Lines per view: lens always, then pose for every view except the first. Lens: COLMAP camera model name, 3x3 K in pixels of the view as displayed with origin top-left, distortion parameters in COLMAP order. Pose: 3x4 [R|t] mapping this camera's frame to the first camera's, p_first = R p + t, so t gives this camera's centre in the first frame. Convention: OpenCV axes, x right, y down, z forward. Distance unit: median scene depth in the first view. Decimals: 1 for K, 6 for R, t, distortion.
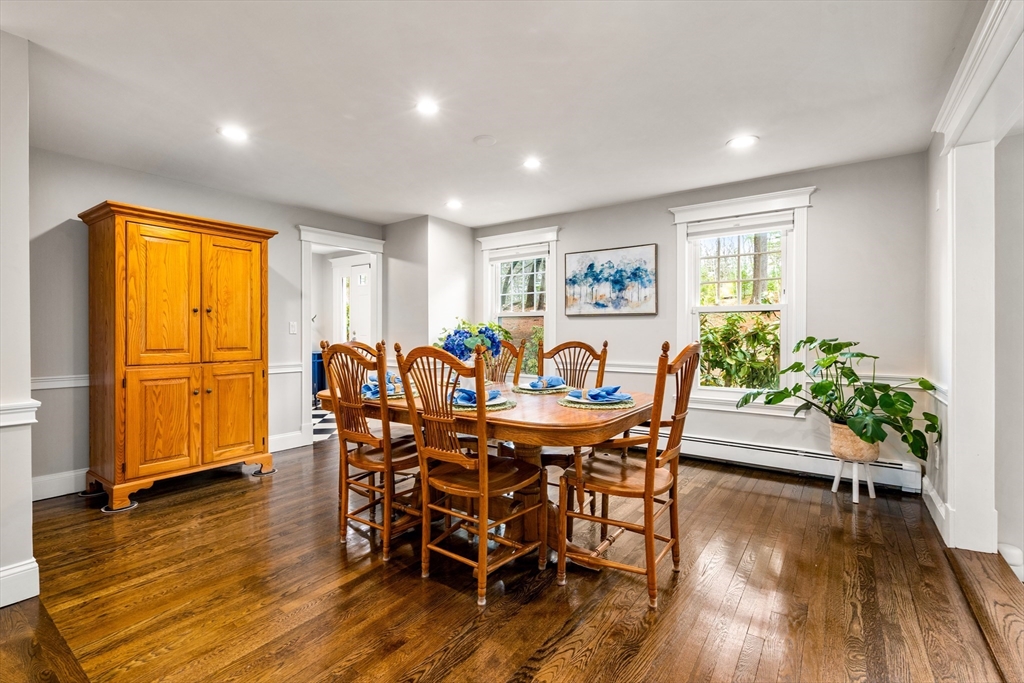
lens RADIAL K [[459.7, 0, 511.5], [0, 459.7, 337.2], [0, 0, 1]] dist [-0.002180, -0.000081]
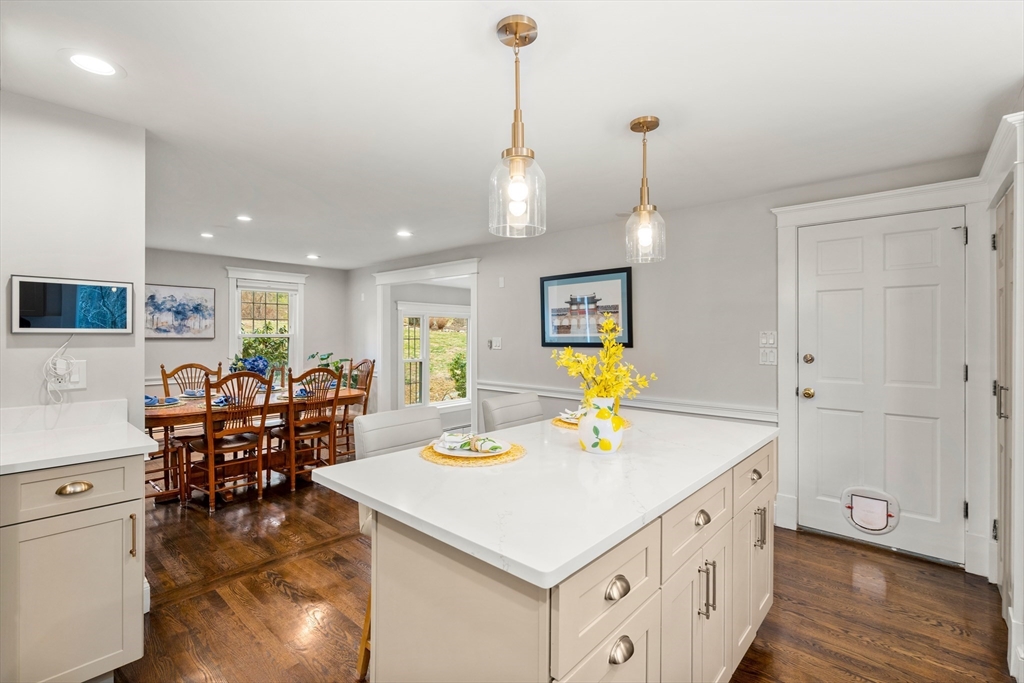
lens RADIAL K [[459.7, 0, 509.0], [0, 459.7, 336.0], [0, 0, 1]] dist [-0.002180, -0.000081]
pose [[0.114835, -0.003890, 0.993377, -0.928976], [0.003059, 0.999989, 0.003562, -0.057646], [-0.993380, 0.002630, 0.114845, -0.052621]]
